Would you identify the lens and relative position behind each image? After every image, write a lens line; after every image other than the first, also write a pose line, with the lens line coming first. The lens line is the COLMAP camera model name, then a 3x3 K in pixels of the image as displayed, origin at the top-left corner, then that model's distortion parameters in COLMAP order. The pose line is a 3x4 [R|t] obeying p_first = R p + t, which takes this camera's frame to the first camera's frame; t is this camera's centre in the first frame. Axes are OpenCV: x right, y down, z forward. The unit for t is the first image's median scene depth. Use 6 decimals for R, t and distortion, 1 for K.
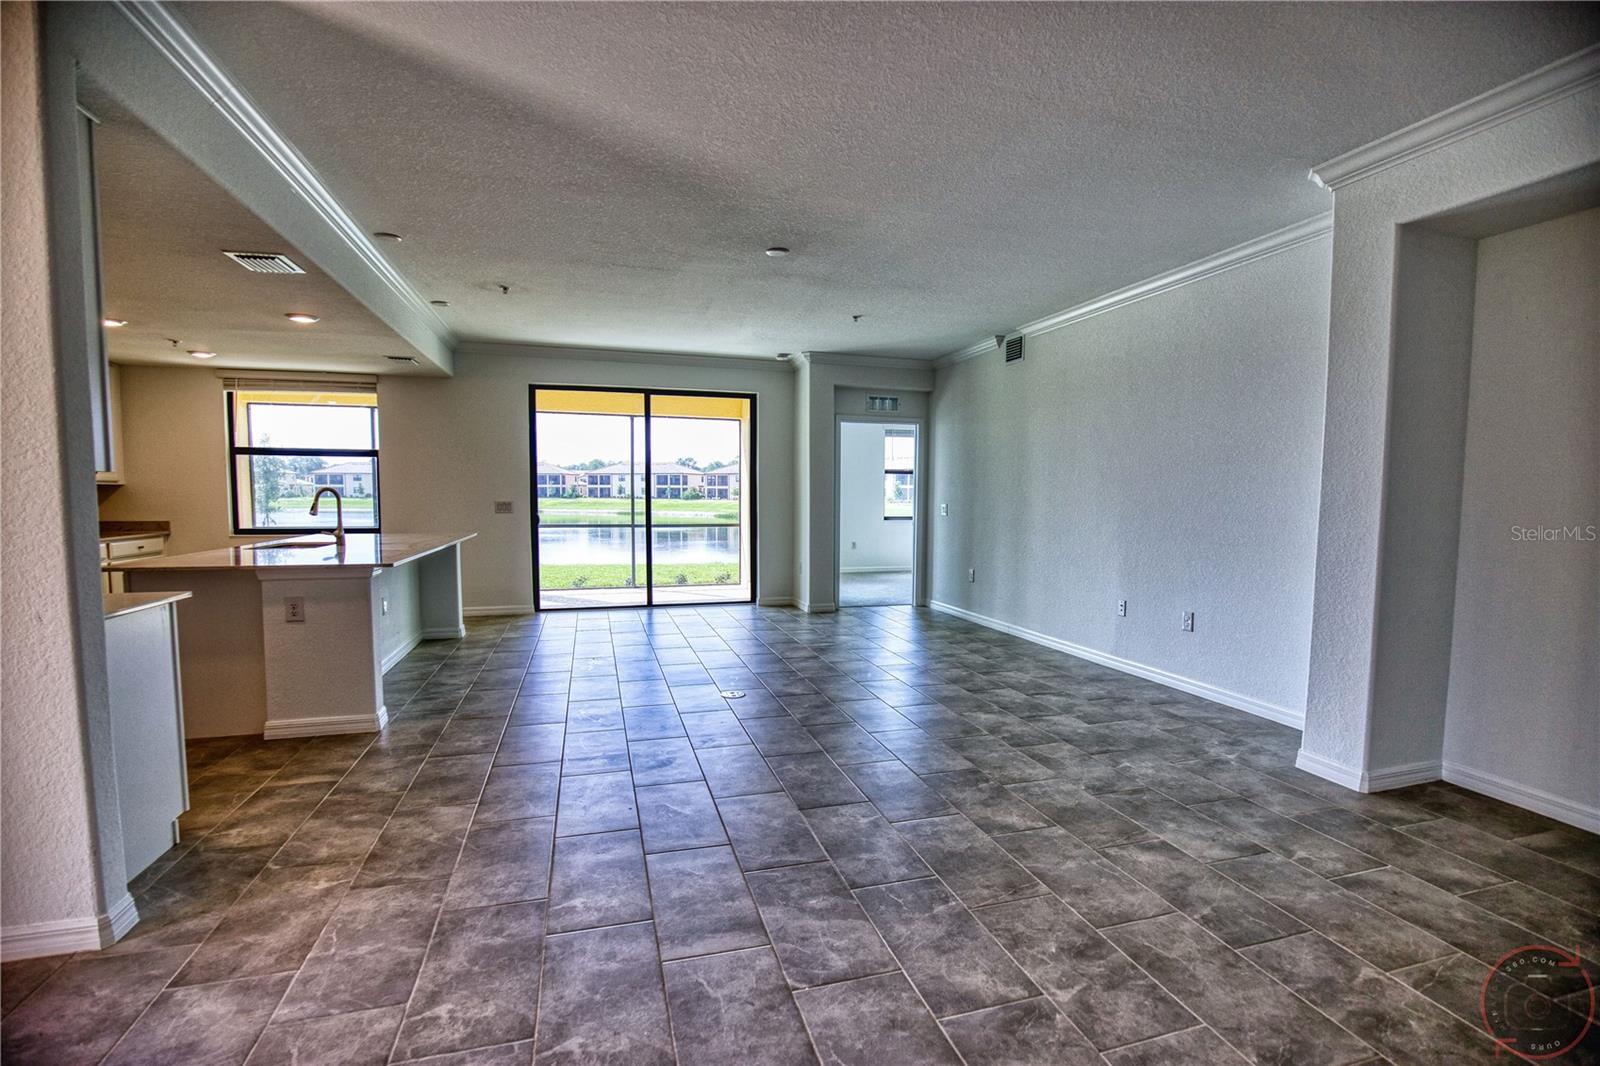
lens RADIAL K [[734.2, 0, 812.4], [0, 734.2, 544.1], [0, 0, 1]] dist [-0.034009, 0.006309]
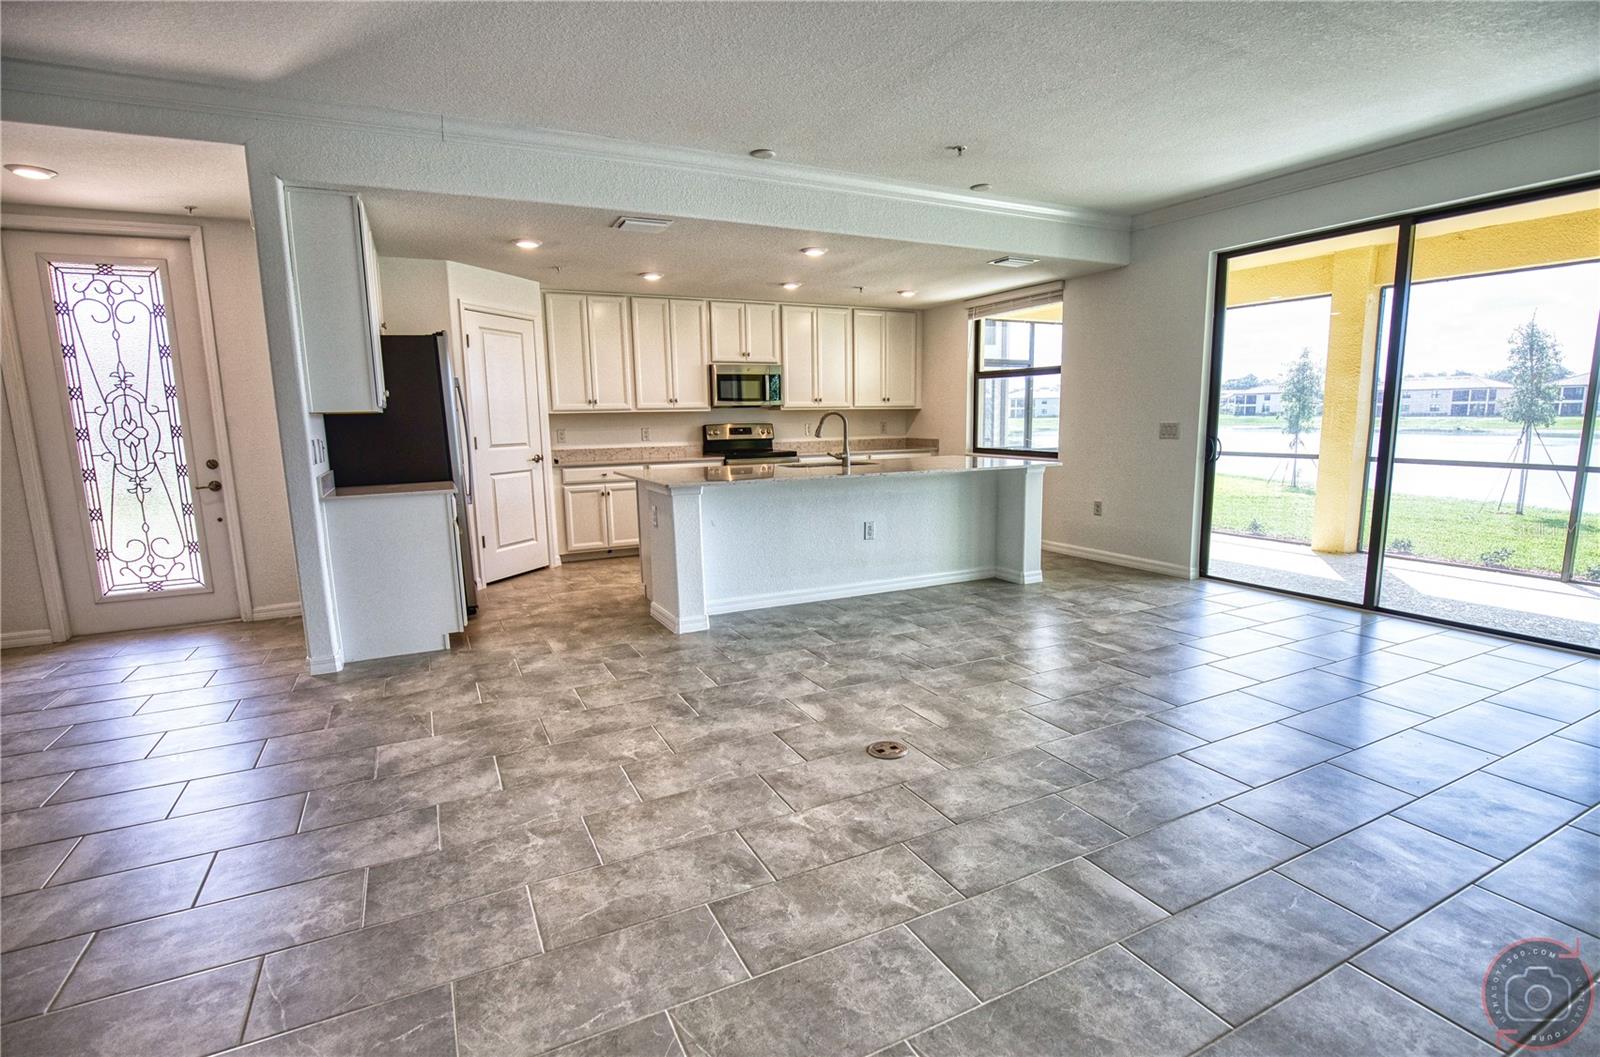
lens RADIAL K [[763.6, 0, 811.6], [0, 763.6, 543.6], [0, 0, 1]] dist [-0.025298, 0.001389]
pose [[0.181095, 0.154811, -0.971205, 0.406920], [-0.051127, 0.987679, 0.147903, -0.047124], [0.982136, 0.022870, 0.186779, 0.713161]]
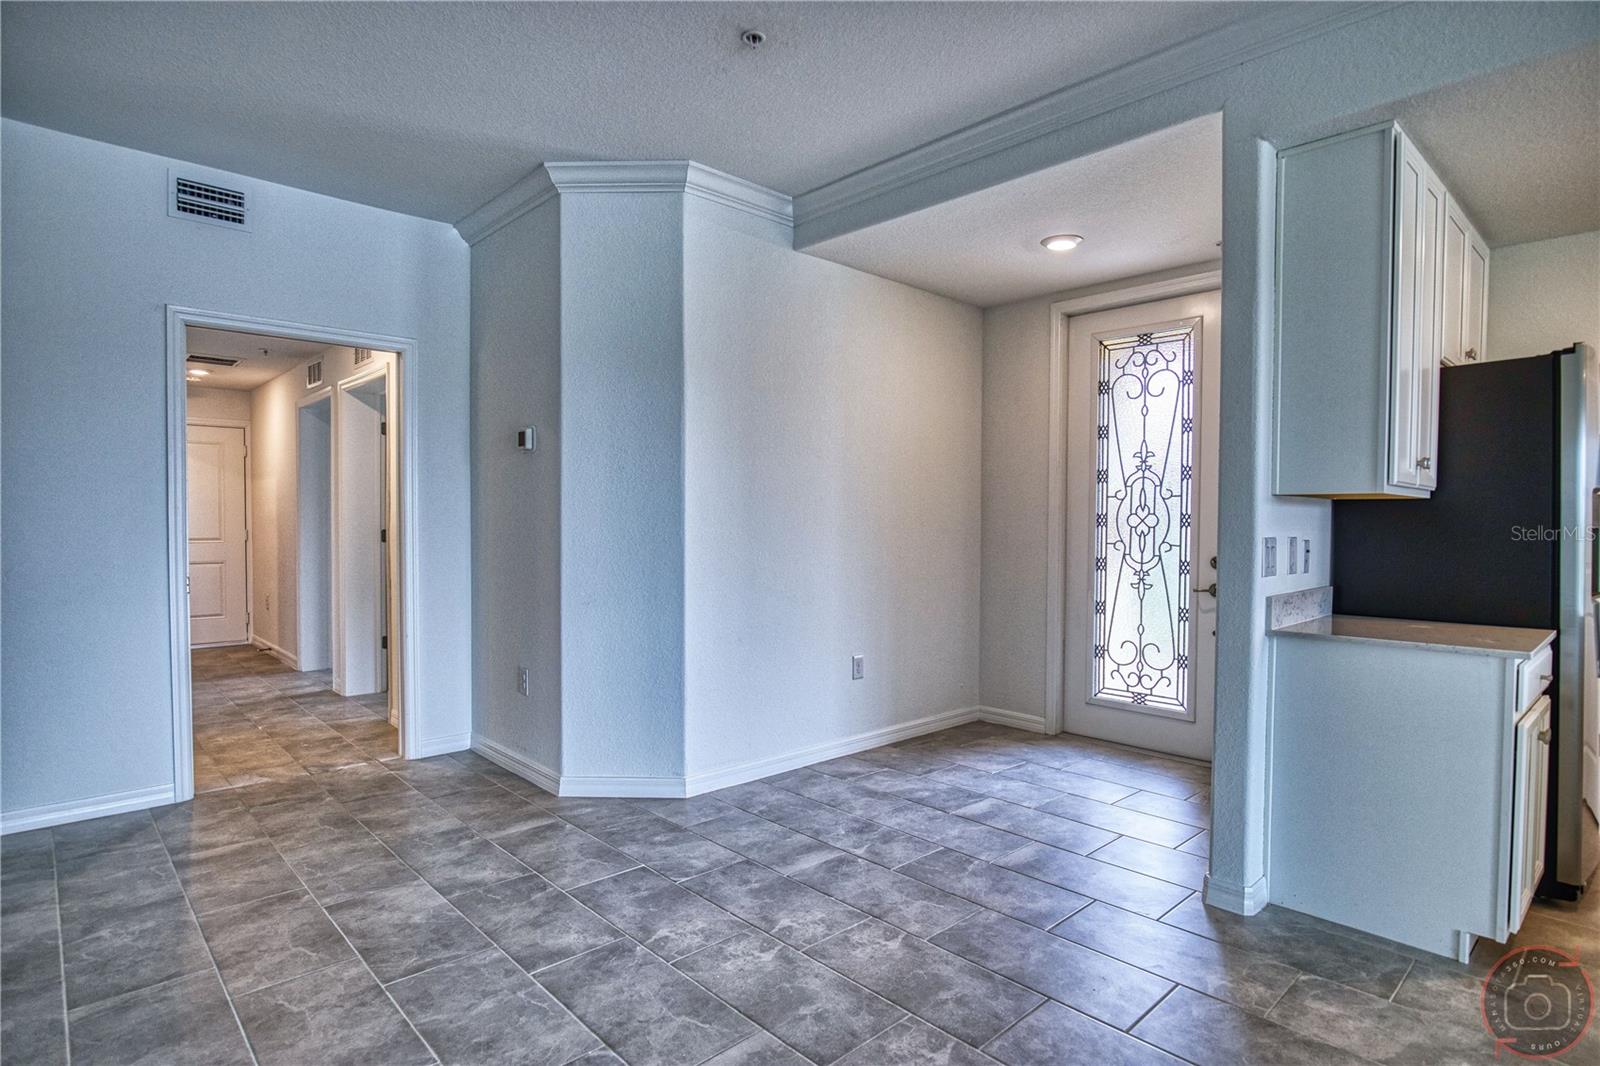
lens RADIAL K [[834.3, 0, 811.2], [0, 834.3, 542.0], [0, 0, 1]] dist [-0.019243, 0.000950]
pose [[-0.892716, -0.000122, -0.450621, 0.074151], [-0.044460, 0.995144, 0.087811, -0.042313], [0.448422, 0.098425, -0.888386, 0.697077]]
